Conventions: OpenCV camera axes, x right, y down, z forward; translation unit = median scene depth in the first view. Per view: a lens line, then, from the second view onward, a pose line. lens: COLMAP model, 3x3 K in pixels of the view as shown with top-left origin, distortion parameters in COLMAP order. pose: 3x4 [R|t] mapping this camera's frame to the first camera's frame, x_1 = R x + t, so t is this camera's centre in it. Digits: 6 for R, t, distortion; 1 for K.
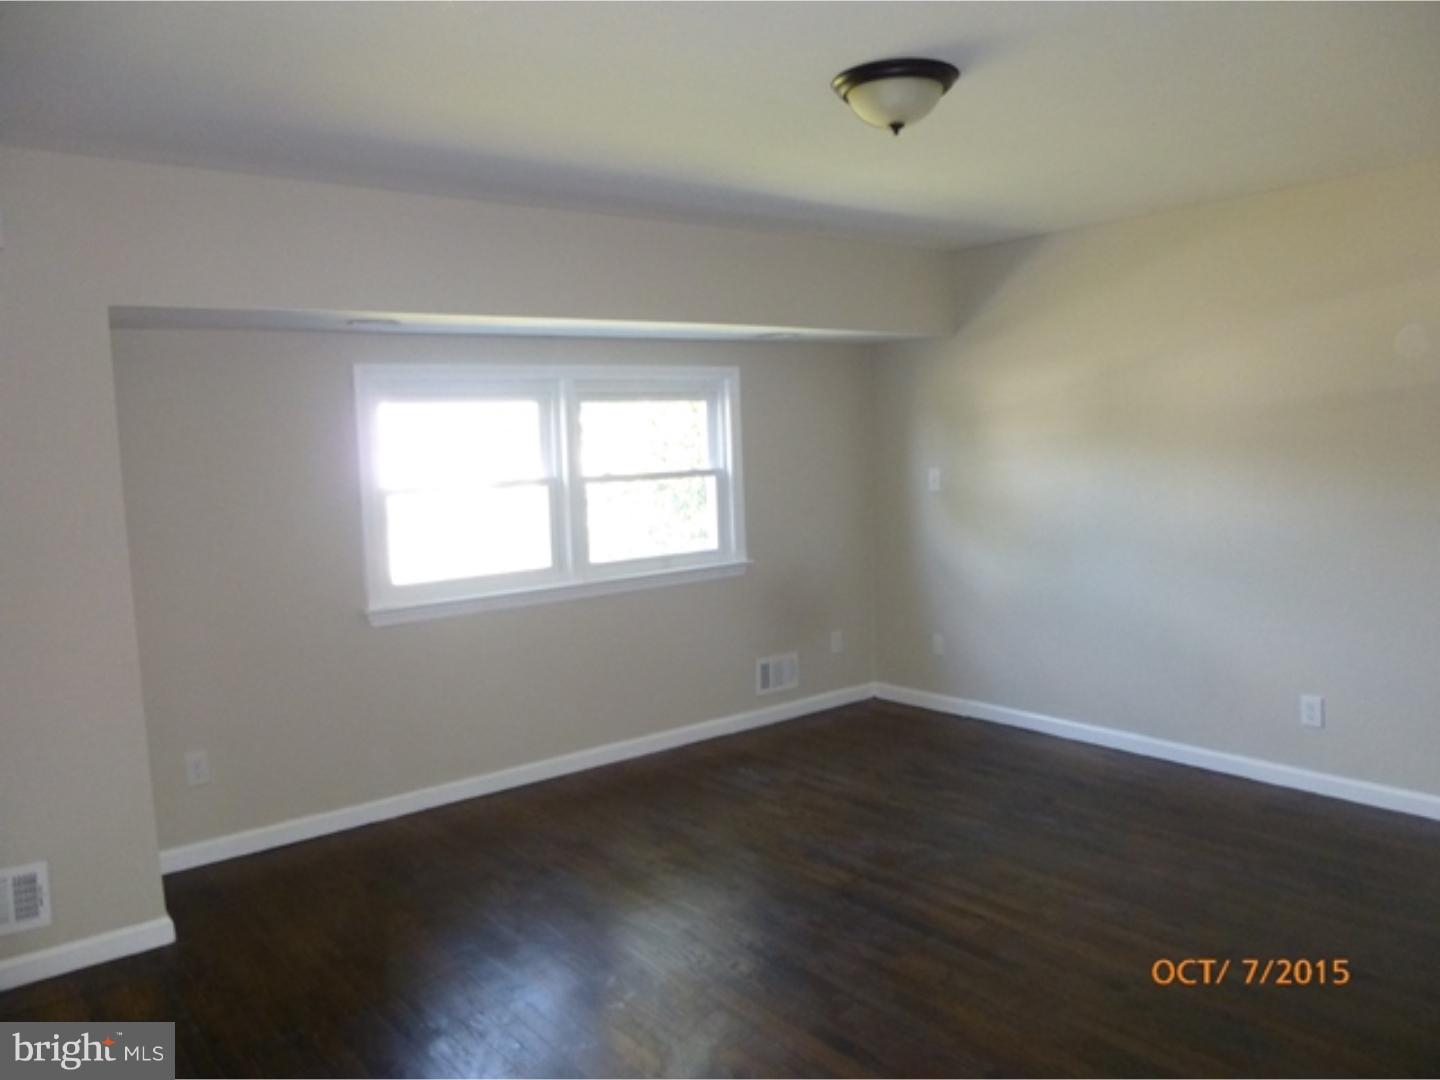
lens RADIAL K [[1125.8, 0, 720.0], [0, 1125.8, 540.0], [0, 0, 1]] dist [-0.003407, -0.000965]
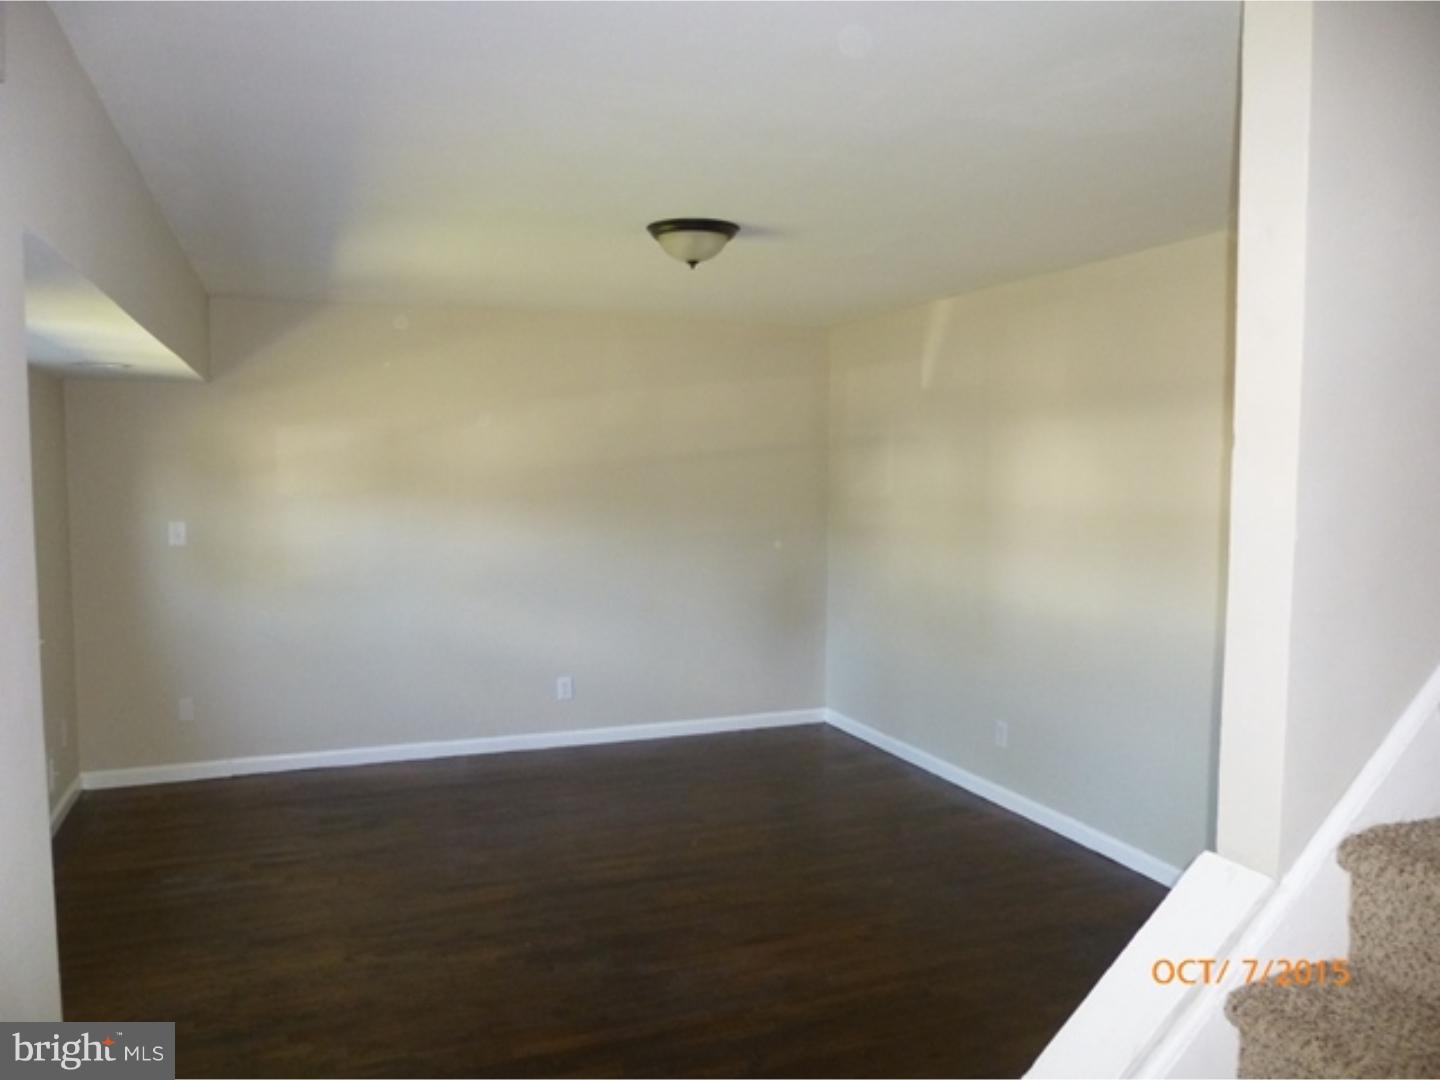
lens RADIAL K [[1125.8, 0, 720.0], [0, 1125.8, 540.0], [0, 0, 1]] dist [-0.003407, -0.000965]
pose [[0.302024, -0.033225, 0.952721, -0.661420], [0.076553, 0.997010, 0.010501, -0.027734], [-0.950222, 0.069762, 0.303664, 0.340825]]
